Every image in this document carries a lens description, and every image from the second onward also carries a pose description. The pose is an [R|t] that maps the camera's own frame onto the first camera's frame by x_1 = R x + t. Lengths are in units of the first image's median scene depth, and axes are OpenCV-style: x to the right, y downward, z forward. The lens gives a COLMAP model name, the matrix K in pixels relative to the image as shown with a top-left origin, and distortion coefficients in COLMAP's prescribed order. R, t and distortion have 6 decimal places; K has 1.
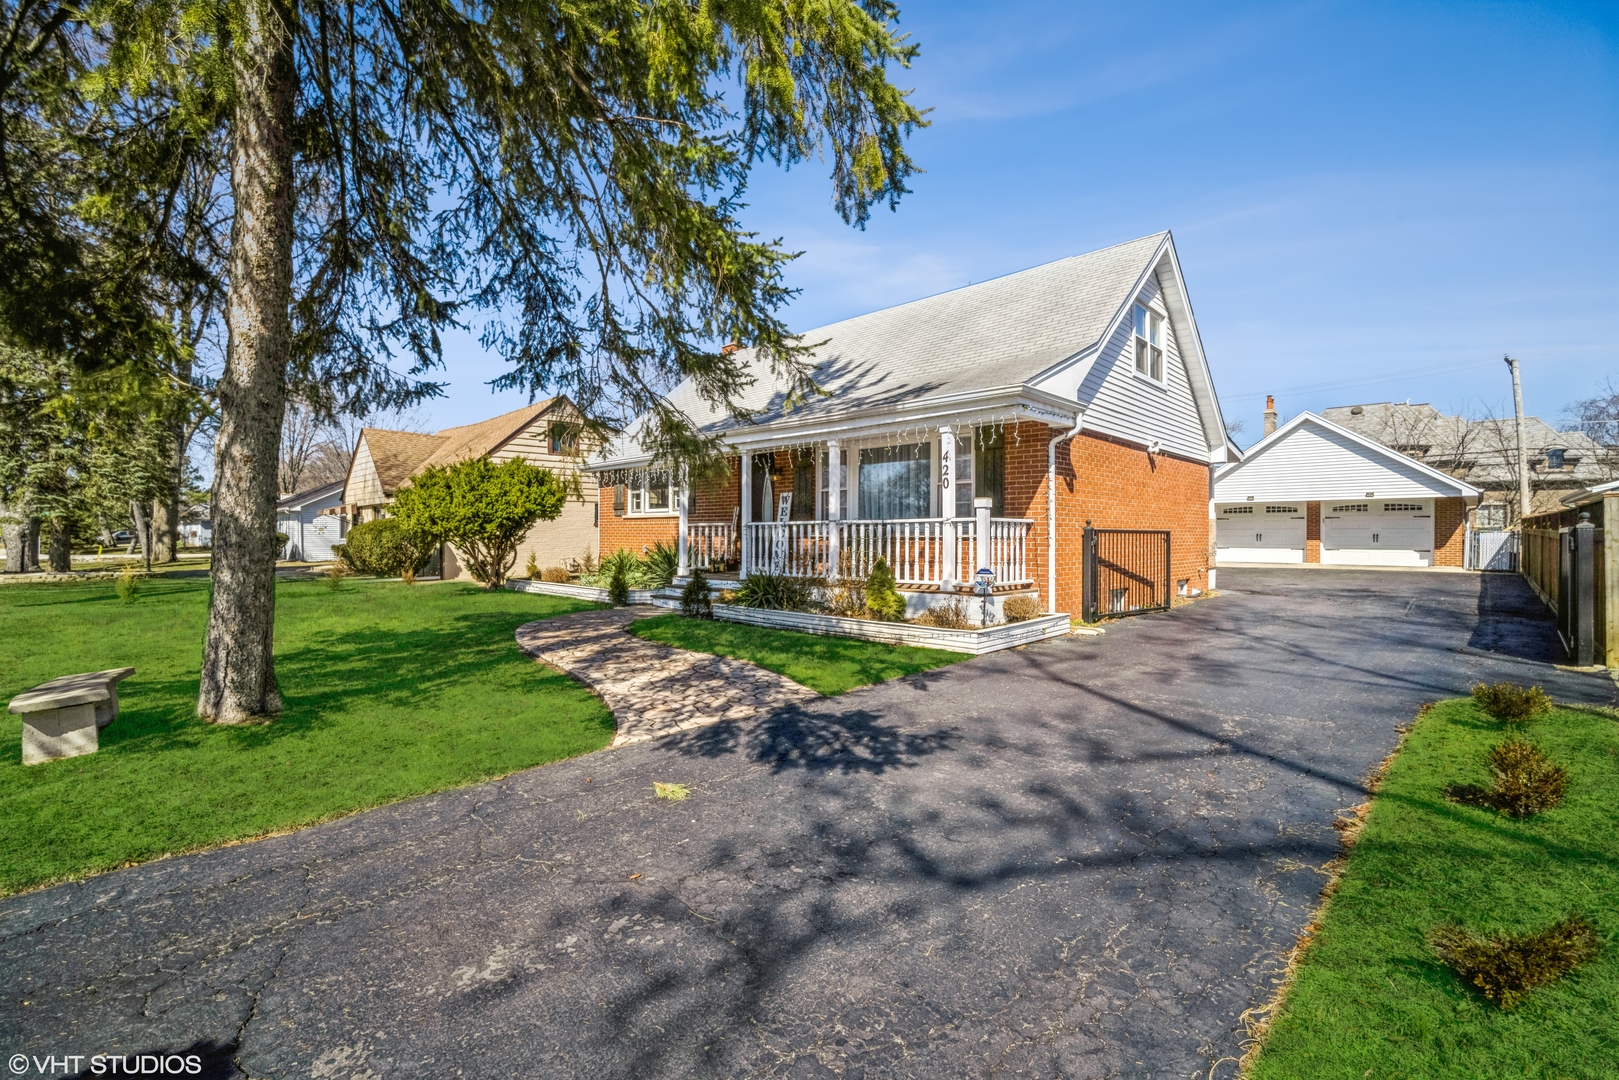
lens RADIAL K [[701.5, 0, 805.3], [0, 701.5, 539.8], [0, 0, 1]] dist [-0.009478, 0.000232]
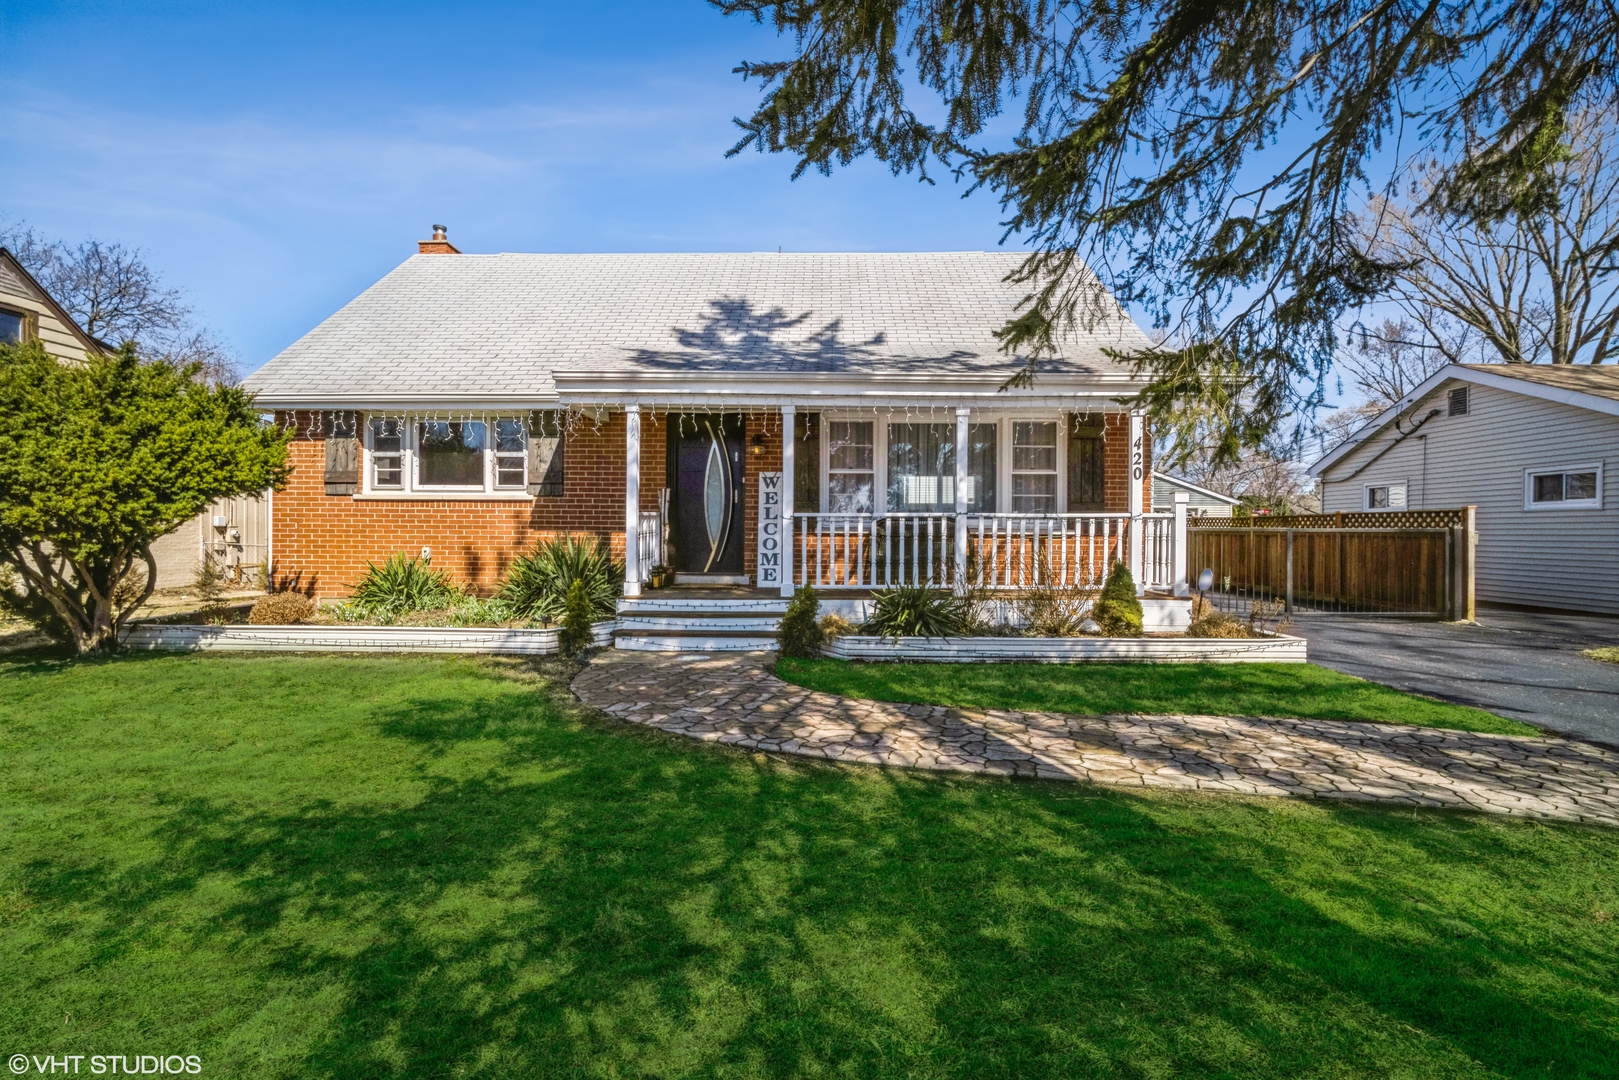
lens RADIAL K [[701.5, 0, 809.5], [0, 701.5, 539.7], [0, 0, 1]] dist [-0.009478, 0.000232]
pose [[0.729115, -0.005431, 0.684369, -0.506176], [0.000632, 0.999973, 0.007262, -0.003123], [-0.684391, -0.004863, 0.729099, 0.465954]]
